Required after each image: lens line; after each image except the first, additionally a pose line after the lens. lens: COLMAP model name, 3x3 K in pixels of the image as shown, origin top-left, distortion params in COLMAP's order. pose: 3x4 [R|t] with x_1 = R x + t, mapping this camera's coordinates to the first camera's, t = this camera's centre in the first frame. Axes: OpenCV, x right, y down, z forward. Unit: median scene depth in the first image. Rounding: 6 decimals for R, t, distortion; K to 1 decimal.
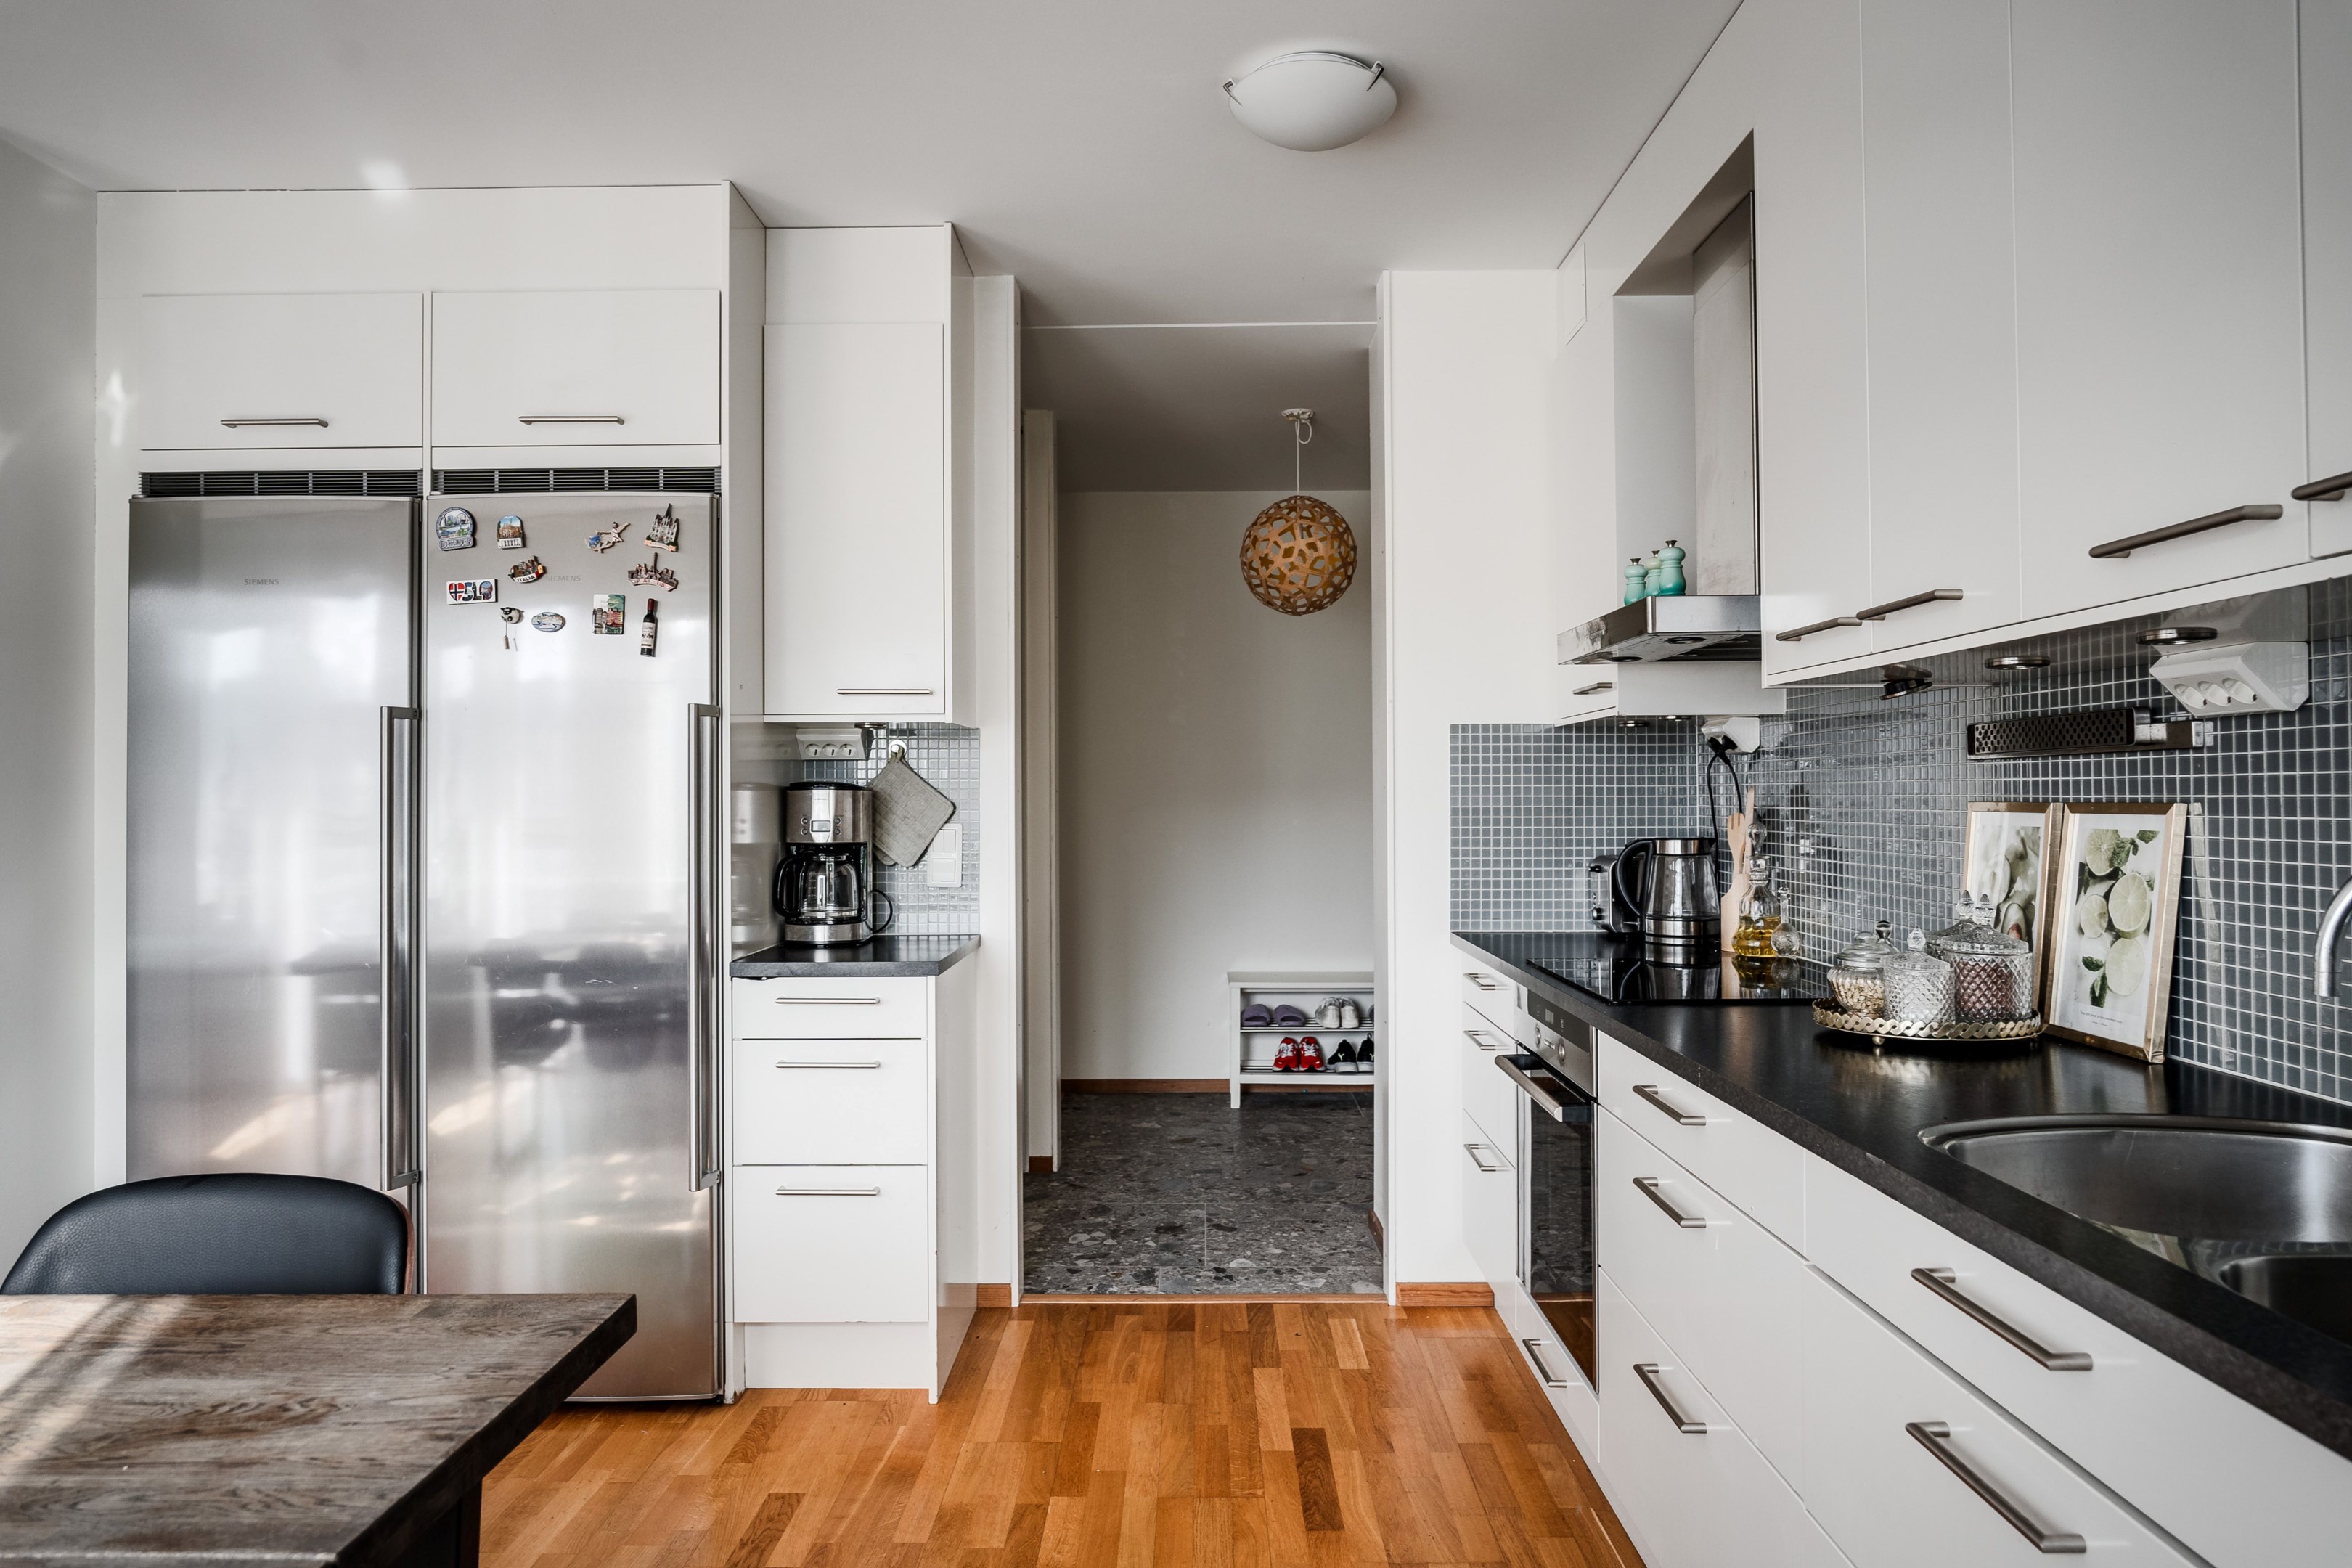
lens RADIAL K [[1453.7, 0, 1184.5], [0, 1453.7, 793.4], [0, 0, 1]] dist [-0.003819, 0.001313]
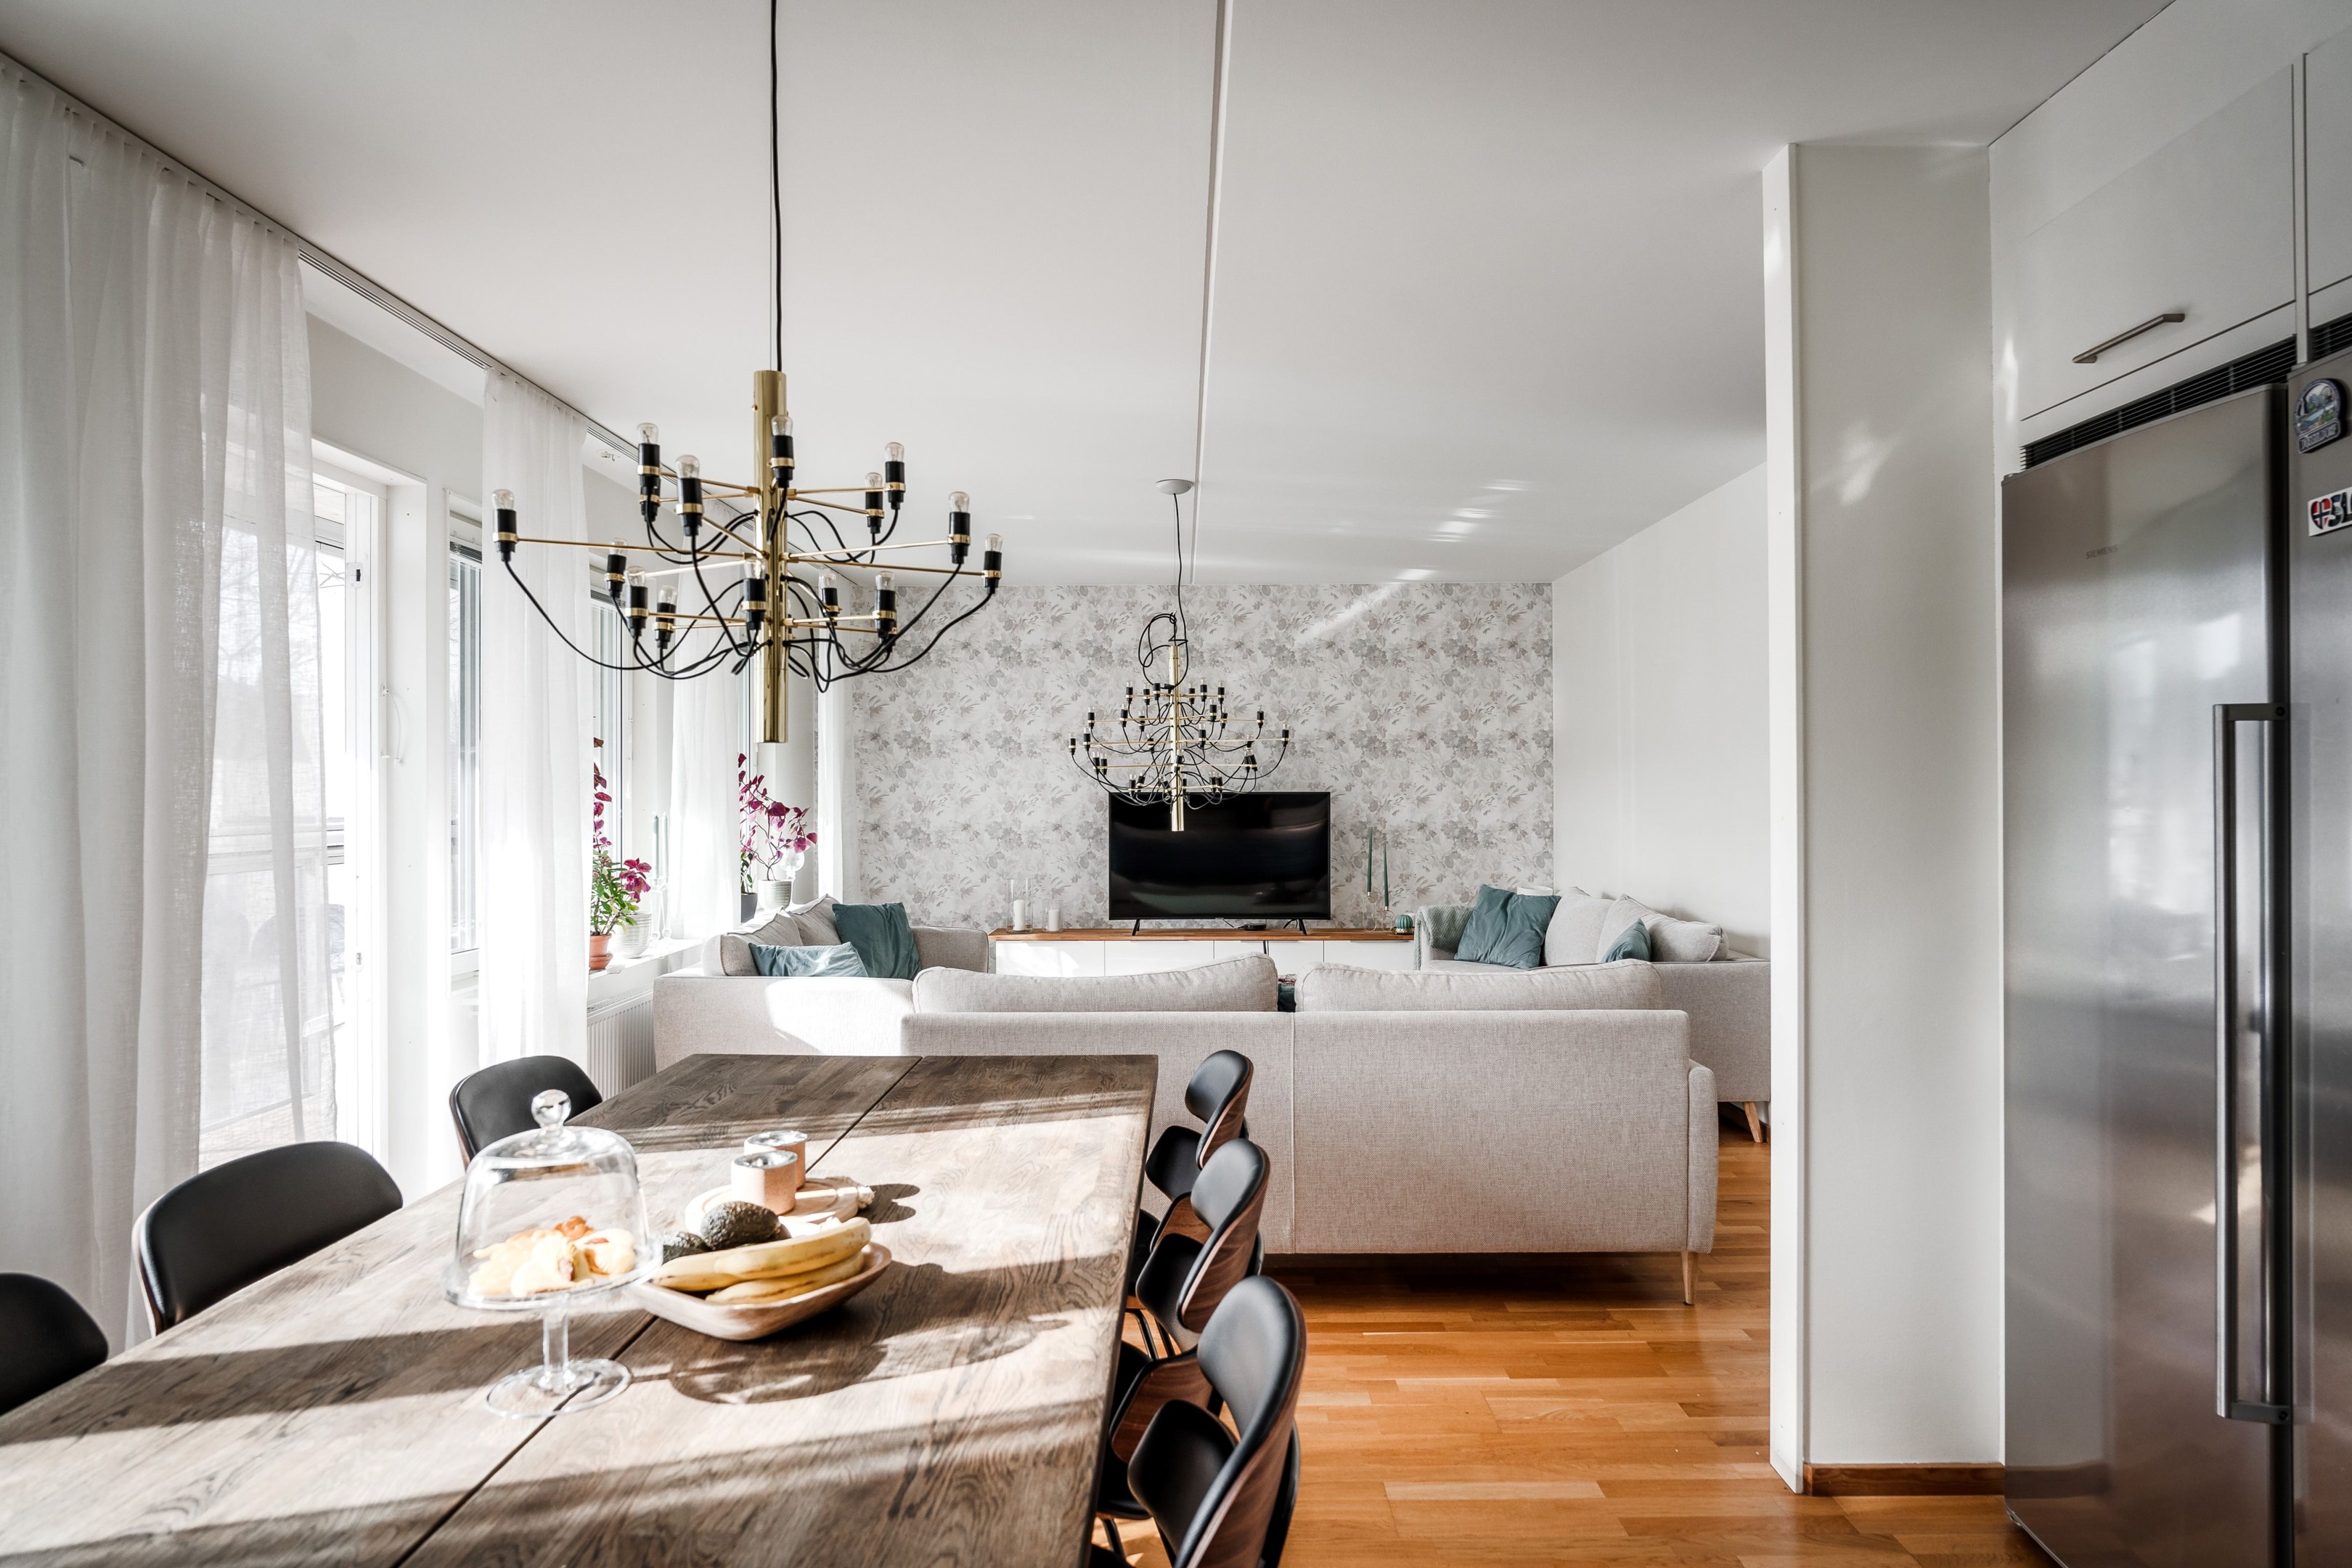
lens RADIAL K [[1340.6, 0, 1175.1], [0, 1340.6, 777.8], [0, 0, 1]] dist [-0.022866, 0.001943]
pose [[-0.002680, 0.000765, -0.999996, 0.071101], [0.012704, 0.999919, 0.000731, -0.031163], [0.999916, -0.012702, -0.002690, 0.504129]]
